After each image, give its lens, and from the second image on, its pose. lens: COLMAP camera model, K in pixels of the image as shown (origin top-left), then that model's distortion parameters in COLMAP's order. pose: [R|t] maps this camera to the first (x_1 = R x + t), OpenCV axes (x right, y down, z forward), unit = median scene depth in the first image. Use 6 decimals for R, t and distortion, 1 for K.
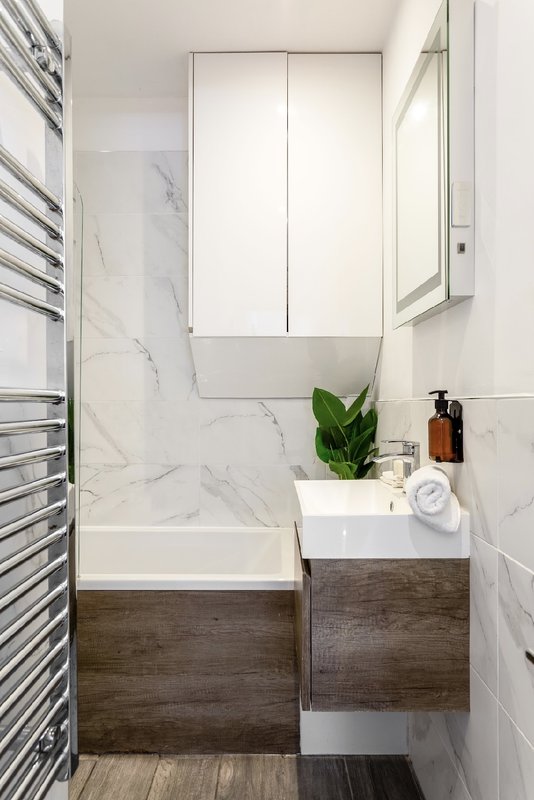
lens RADIAL K [[388.3, 0, 269.0], [0, 388.3, 404.2], [0, 0, 1]] dist [0.001860, 0.000076]
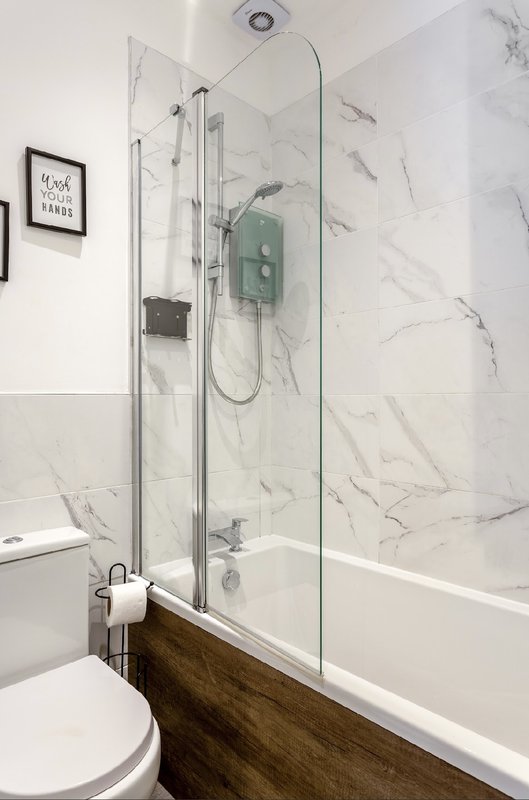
lens RADIAL K [[480.0, 0, 268.2], [0, 480.0, 400.9], [0, 0, 1]] dist [-0.008024, 0.004060]
pose [[0.704823, -0.002080, -0.709381, -0.000262], [0.007576, 0.999961, 0.004596, -0.001378], [0.709343, -0.008614, 0.704811, 0.209861]]
